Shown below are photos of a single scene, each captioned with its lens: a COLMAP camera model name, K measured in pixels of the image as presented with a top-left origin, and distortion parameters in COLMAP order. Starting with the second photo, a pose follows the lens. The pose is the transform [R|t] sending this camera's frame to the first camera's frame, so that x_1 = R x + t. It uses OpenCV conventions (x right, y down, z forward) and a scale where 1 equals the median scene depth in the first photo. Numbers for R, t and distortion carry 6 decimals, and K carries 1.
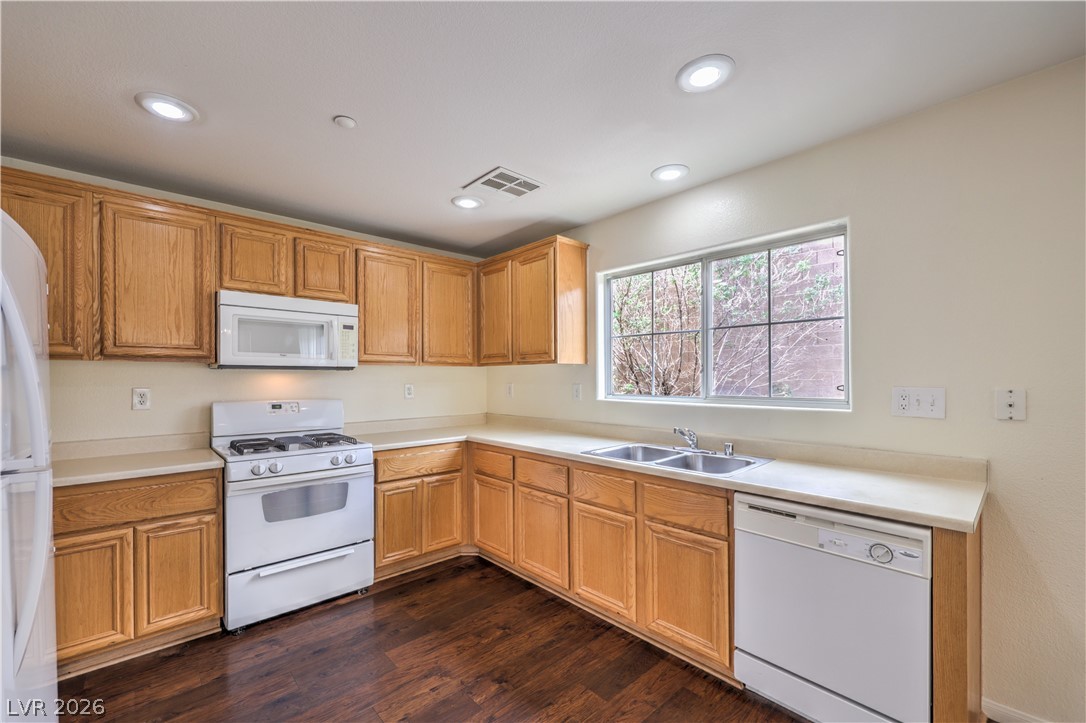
lens RADIAL K [[444.4, 0, 534.6], [0, 444.4, 382.6], [0, 0, 1]] dist [-0.000768, 0.000248]
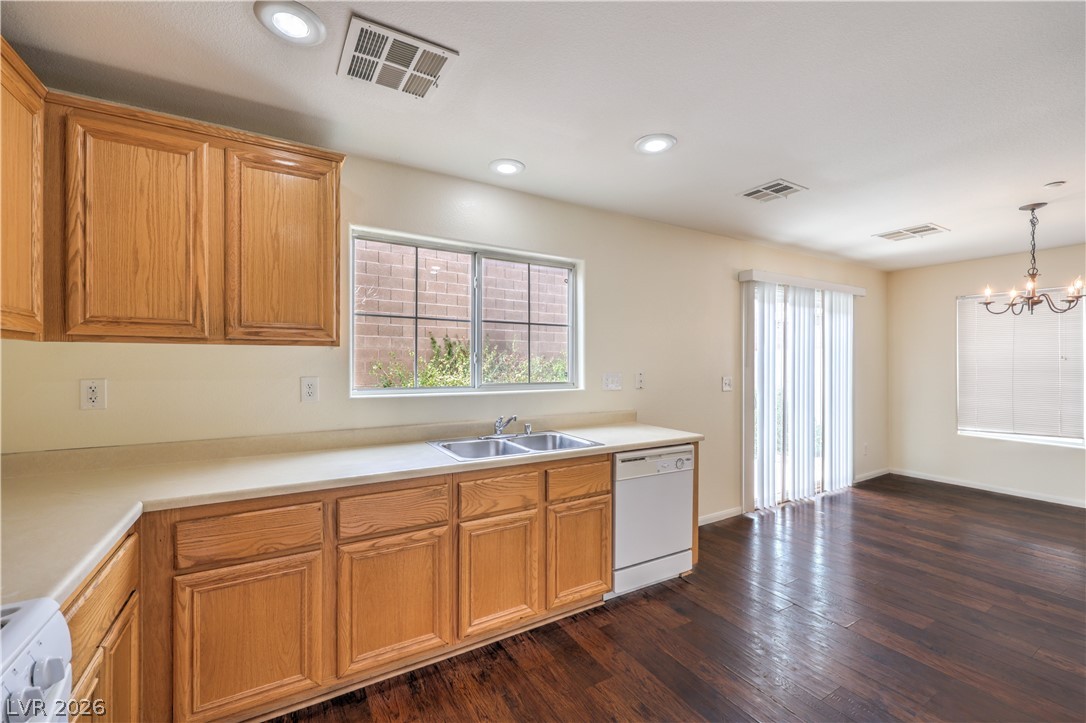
lens RADIAL K [[444.4, 0, 547.6], [0, 444.4, 362.9], [0, 0, 1]] dist [-0.000768, 0.000248]
pose [[0.193761, 0.002834, 0.981045, -0.668873], [0.006983, 0.999967, -0.004268, -0.016468], [-0.981024, 0.007677, 0.193734, 0.697755]]
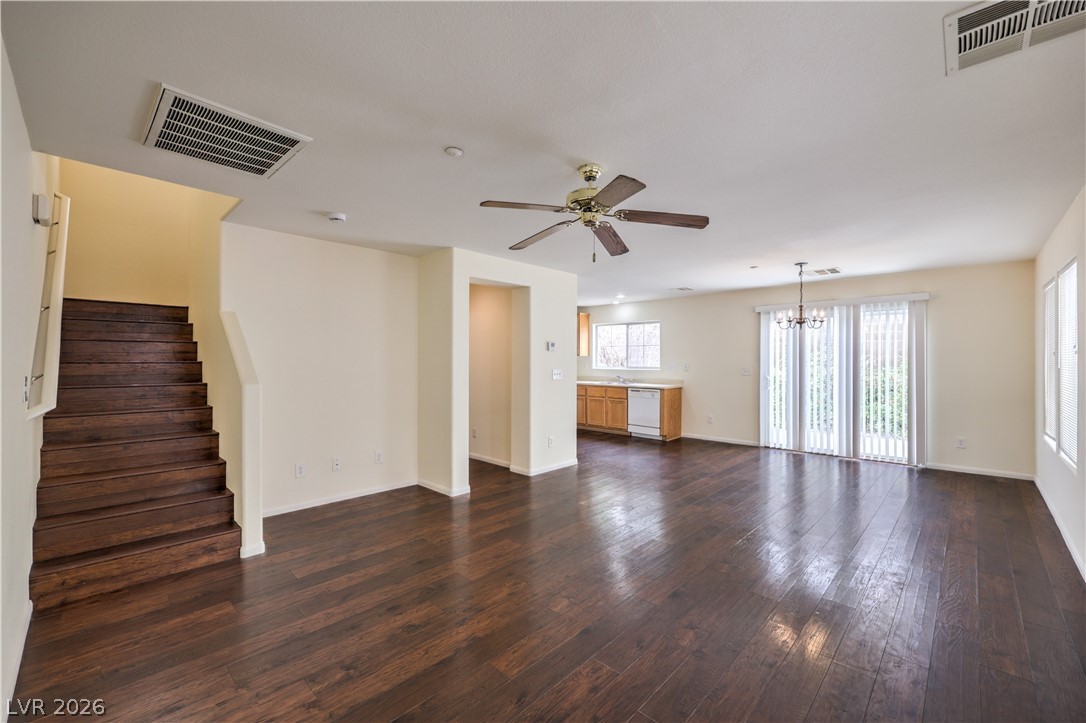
lens RADIAL K [[444.4, 0, 539.9], [0, 444.4, 355.8], [0, 0, 1]] dist [-0.000768, 0.000248]
pose [[0.997484, 0.009445, 0.070266, -0.524296], [-0.007895, 0.999720, -0.022308, 0.031700], [-0.070457, 0.021697, 0.997279, -2.399180]]
